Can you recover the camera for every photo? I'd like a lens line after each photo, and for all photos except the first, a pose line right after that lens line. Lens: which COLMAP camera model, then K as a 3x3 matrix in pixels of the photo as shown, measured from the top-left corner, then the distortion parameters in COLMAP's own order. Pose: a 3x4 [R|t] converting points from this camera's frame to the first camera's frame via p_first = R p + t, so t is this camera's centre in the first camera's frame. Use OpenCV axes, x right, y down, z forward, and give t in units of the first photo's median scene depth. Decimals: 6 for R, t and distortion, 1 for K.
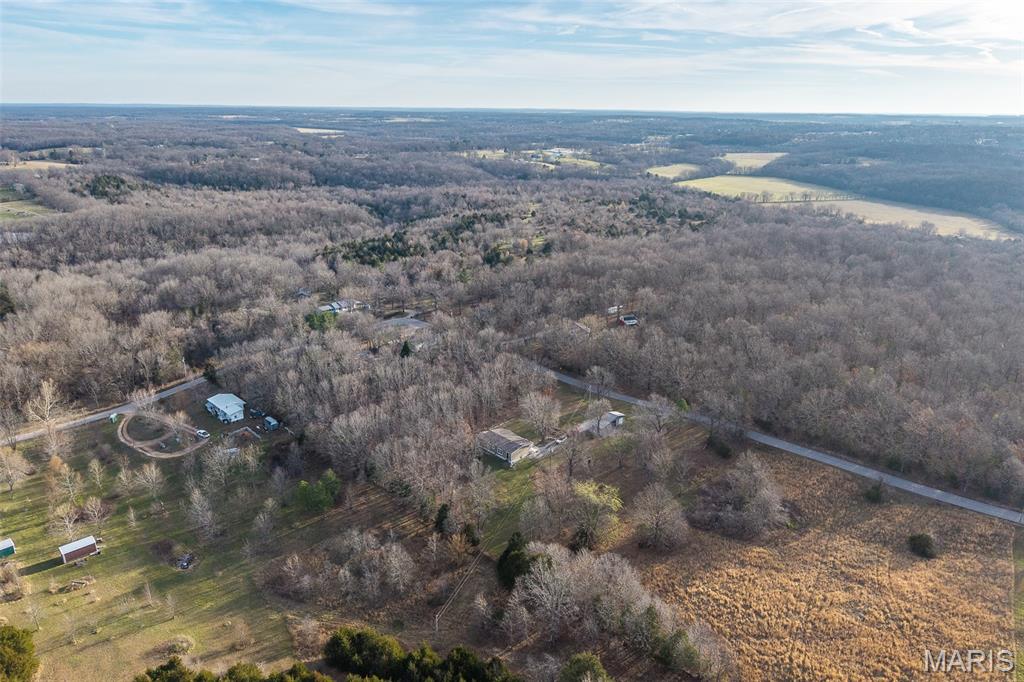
lens RADIAL K [[706.6, 0, 509.8], [0, 706.6, 340.2], [0, 0, 1]] dist [0.003941, -0.002967]
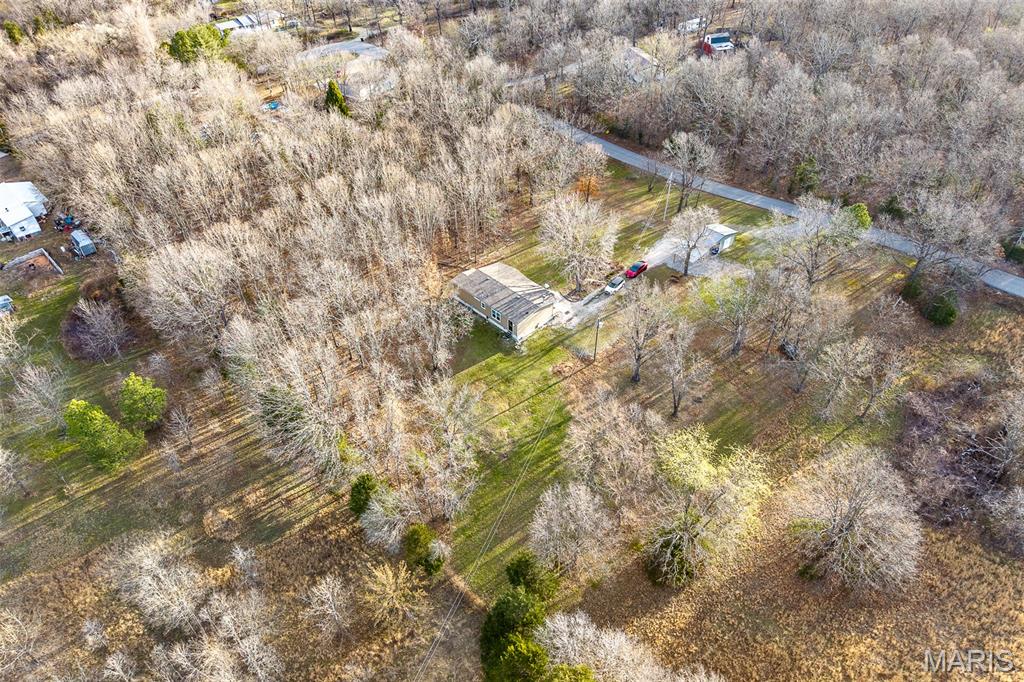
lens RADIAL K [[706.6, 0, 503.0], [0, 706.6, 343.0], [0, 0, 1]] dist [0.003941, -0.002967]
pose [[0.999548, 0.006656, -0.029321, 0.005633], [0.004065, 0.936318, 0.351129, -0.001652], [0.029791, -0.351090, 0.935868, 0.450748]]
